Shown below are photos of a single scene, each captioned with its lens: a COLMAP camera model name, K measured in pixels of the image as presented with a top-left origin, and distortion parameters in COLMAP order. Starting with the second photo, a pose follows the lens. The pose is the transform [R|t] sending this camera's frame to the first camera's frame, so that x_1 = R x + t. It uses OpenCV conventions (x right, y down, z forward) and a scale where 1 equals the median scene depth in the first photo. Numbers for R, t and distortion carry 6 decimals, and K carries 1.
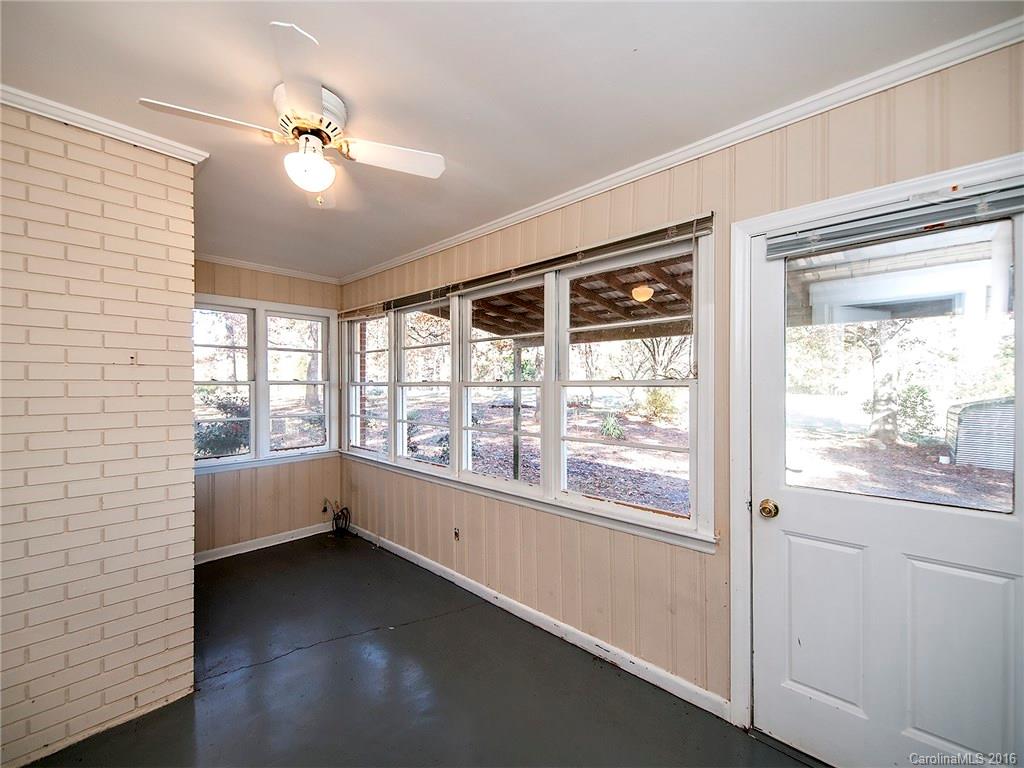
lens RADIAL K [[420.7, 0, 500.9], [0, 420.7, 387.7], [0, 0, 1]] dist [-0.000191, -0.000153]
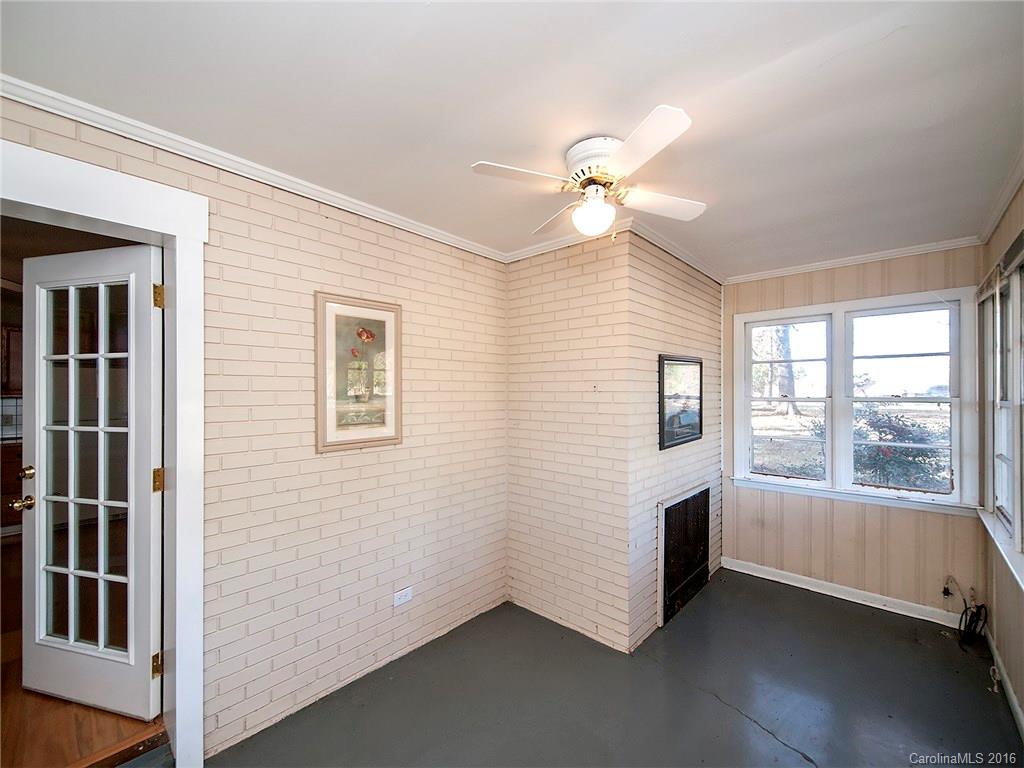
lens RADIAL K [[420.7, 0, 501.0], [0, 420.7, 386.4], [0, 0, 1]] dist [-0.000191, -0.000153]
pose [[0.005357, -0.008302, -0.999951, 0.249918], [-0.003707, 0.999959, -0.008322, -0.026393], [0.999979, 0.003752, 0.005326, 0.297990]]
